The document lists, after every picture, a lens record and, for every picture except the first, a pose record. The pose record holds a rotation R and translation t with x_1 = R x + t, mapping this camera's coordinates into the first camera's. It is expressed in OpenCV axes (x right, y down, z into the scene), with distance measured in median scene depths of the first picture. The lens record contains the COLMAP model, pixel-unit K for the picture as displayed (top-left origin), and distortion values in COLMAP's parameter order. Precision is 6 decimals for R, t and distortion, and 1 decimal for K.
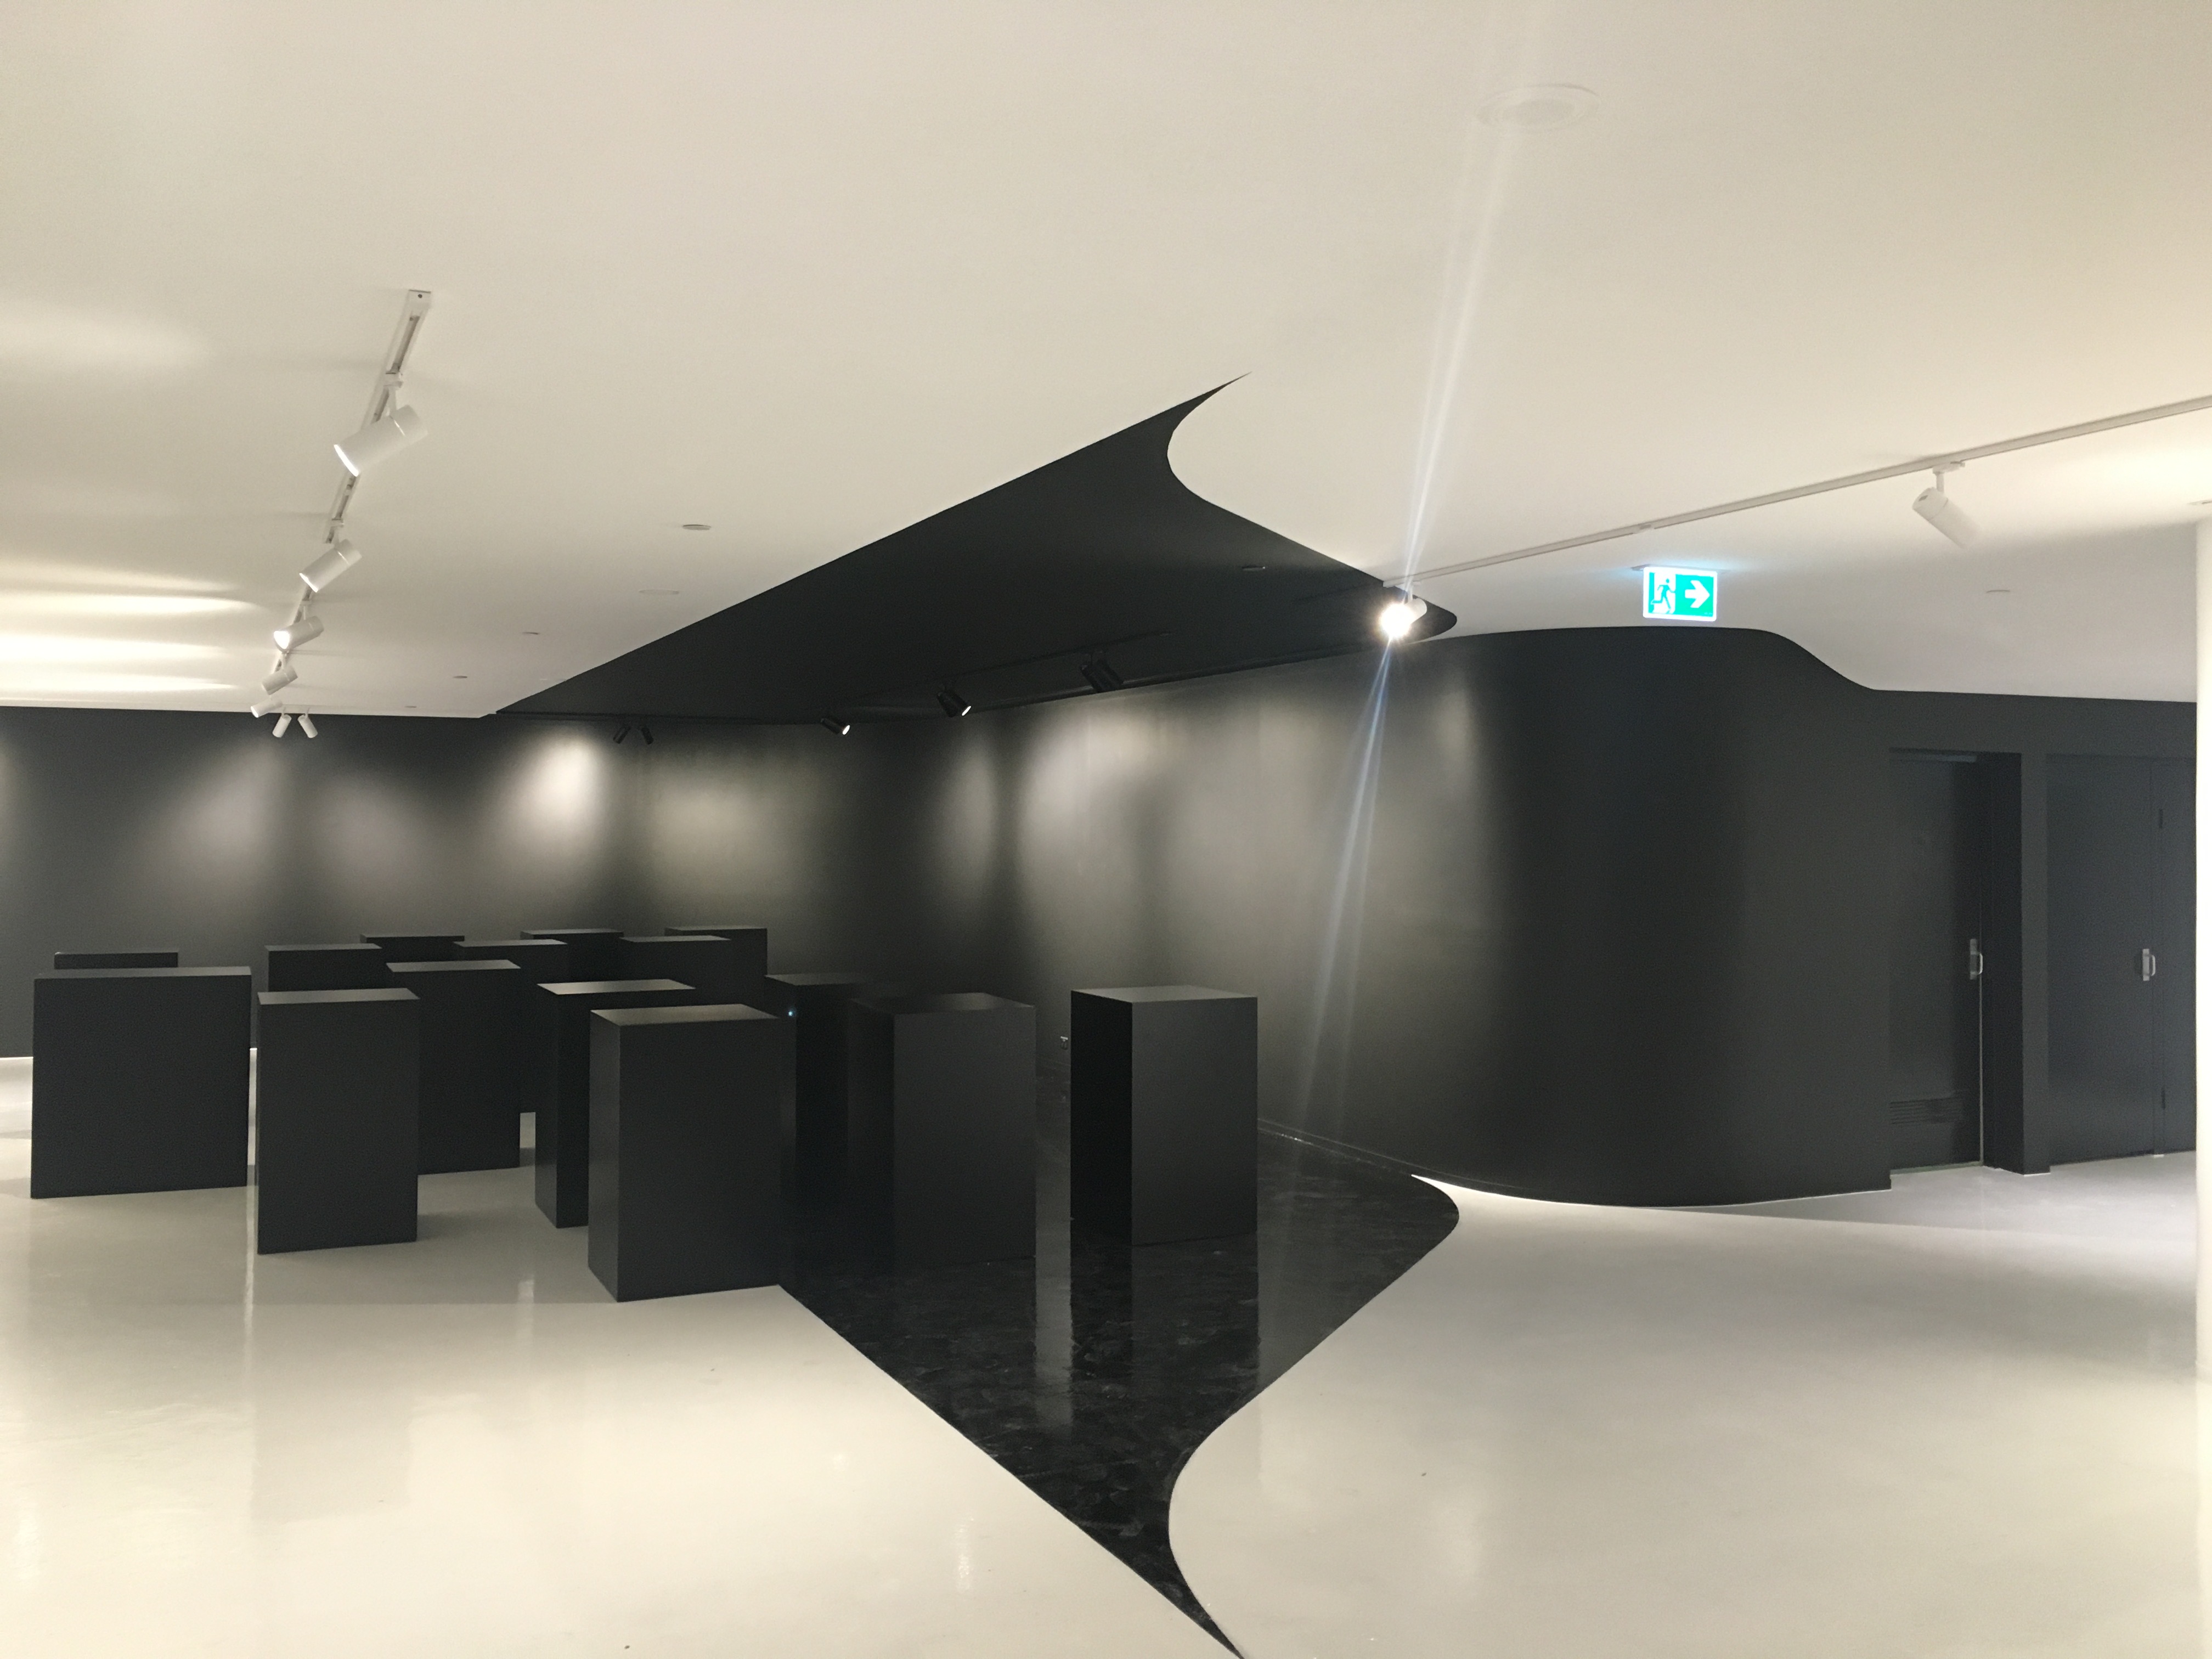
lens RADIAL K [[1859.4, 0, 1106.0], [0, 1859.4, 829.5], [0, 0, 1]] dist [0.018373, 0.005613]
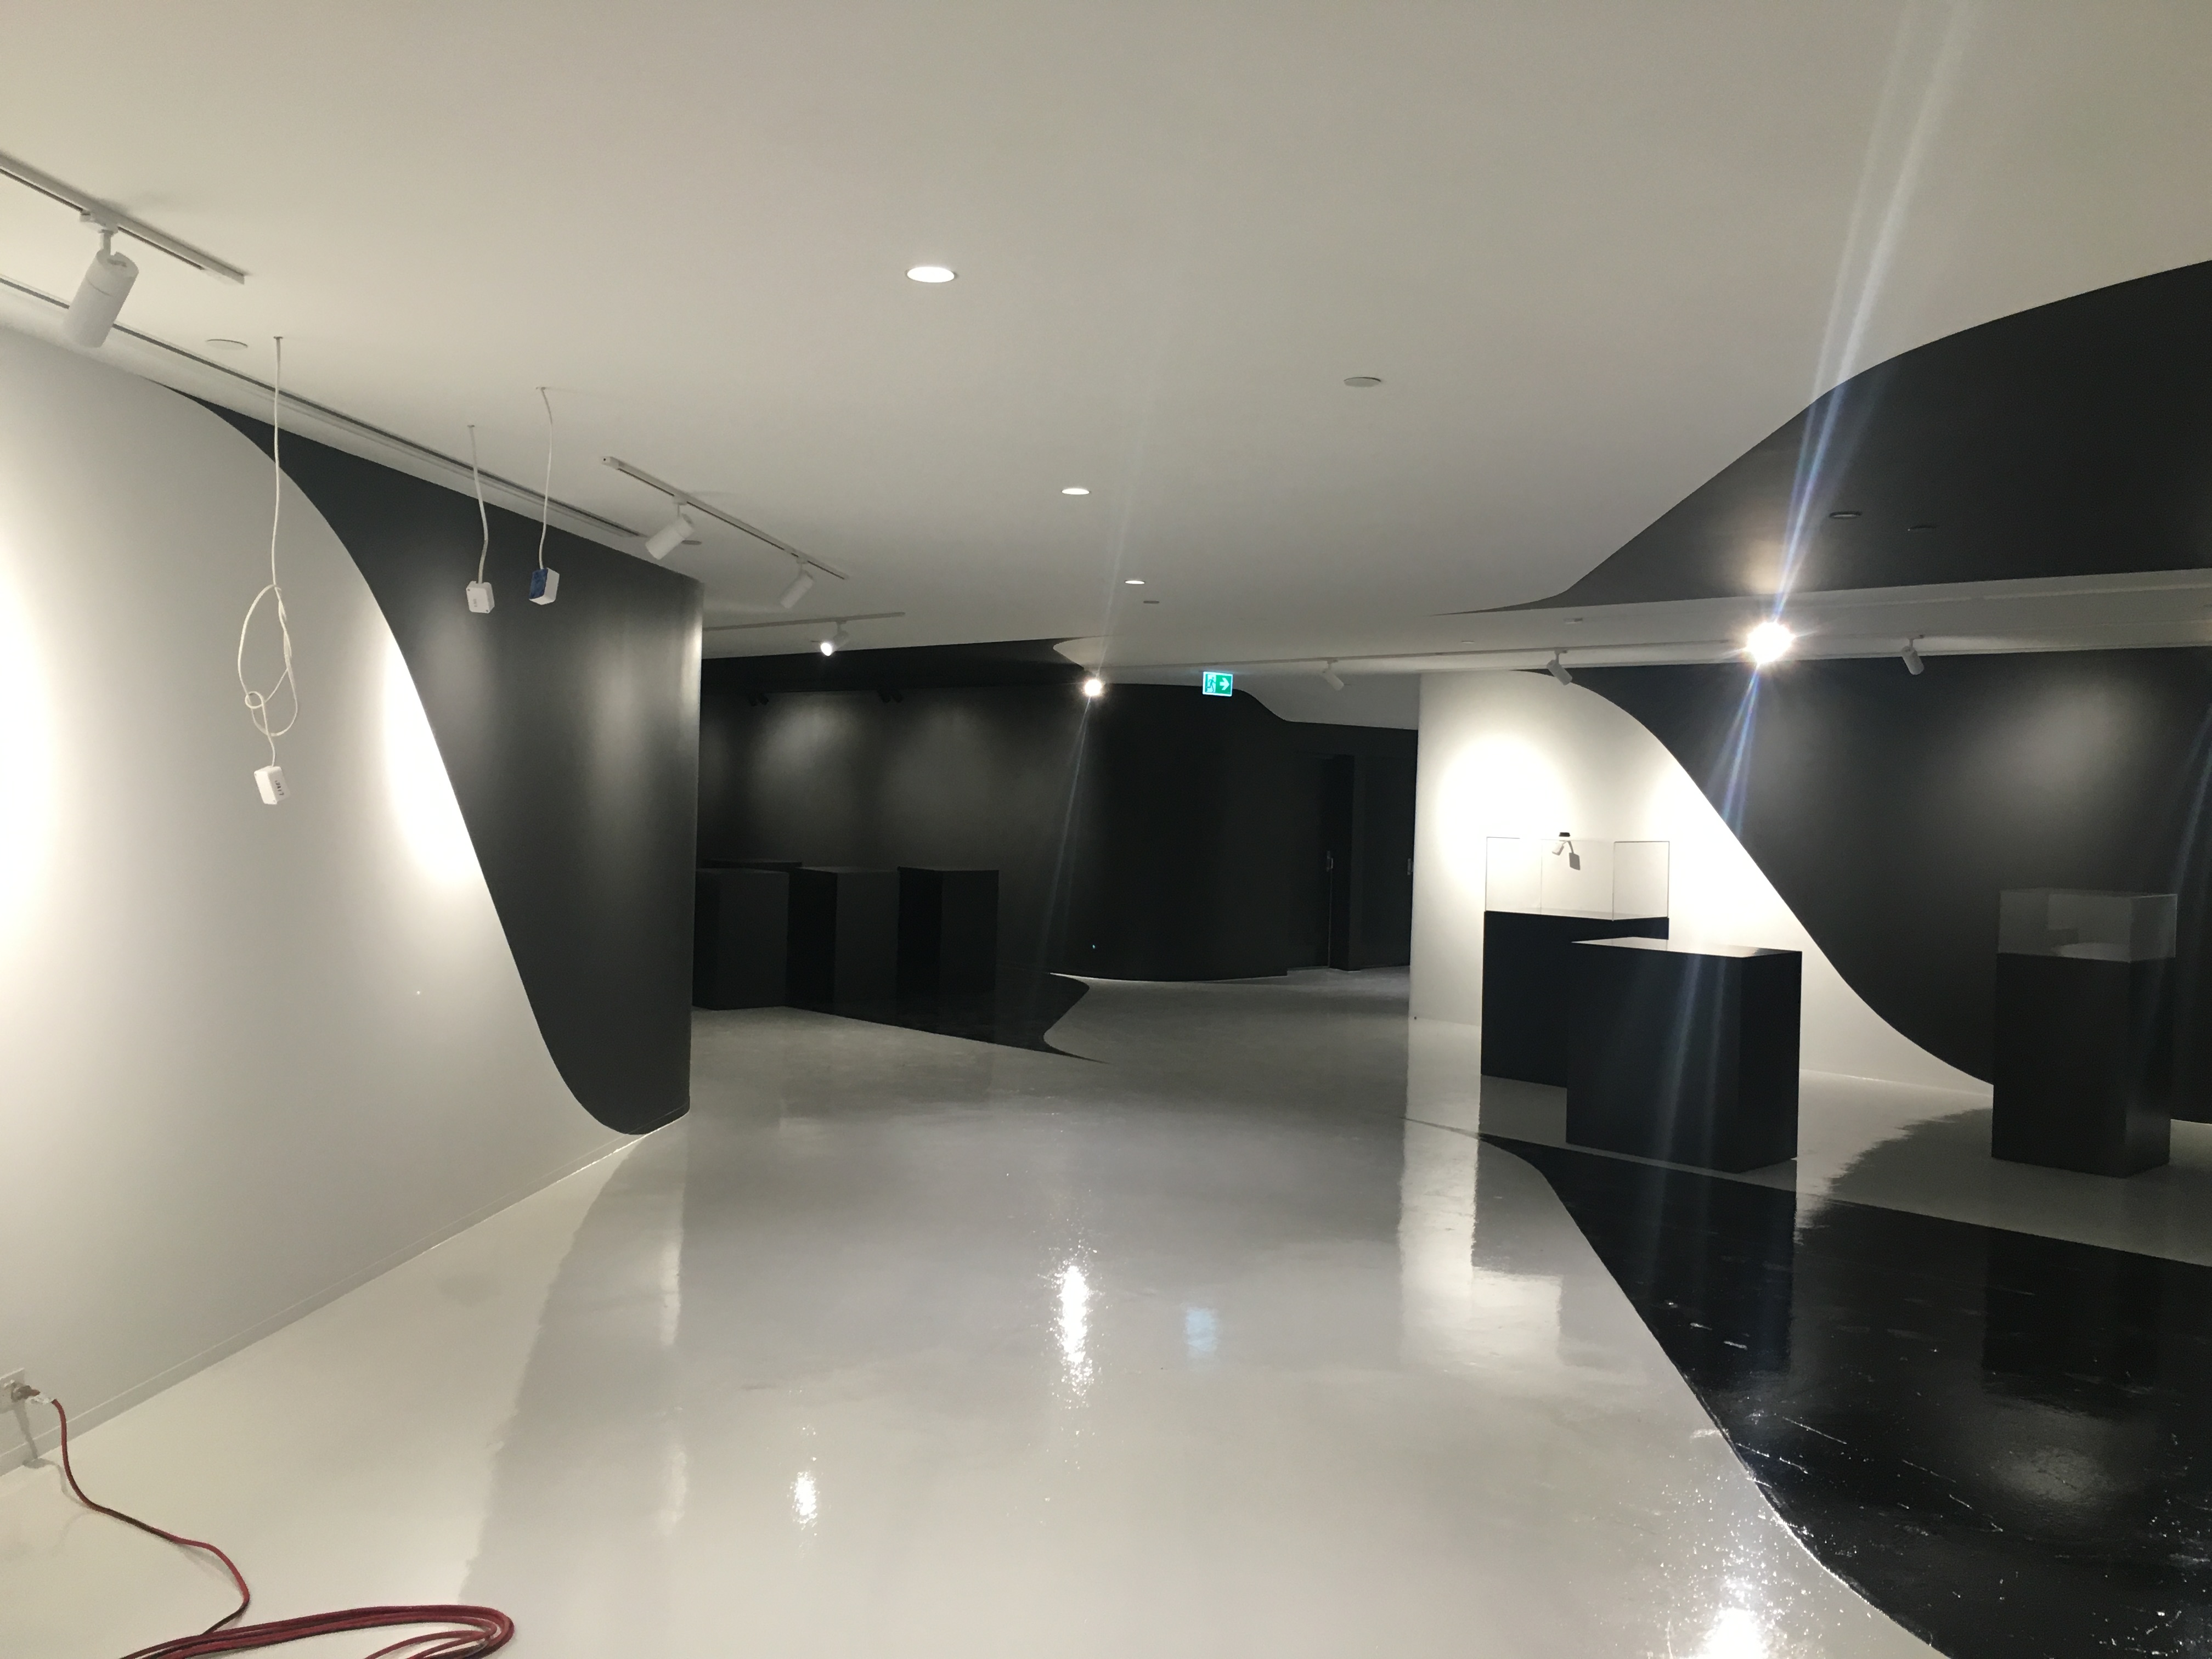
lens RADIAL K [[1859.4, 0, 1106.0], [0, 1859.4, 829.5], [0, 0, 1]] dist [0.018373, 0.005613]
pose [[0.947887, 0.023235, 0.317759, -0.415852], [-0.029981, 0.999417, 0.016357, 0.012032], [-0.317193, -0.025031, 0.948031, -0.853057]]
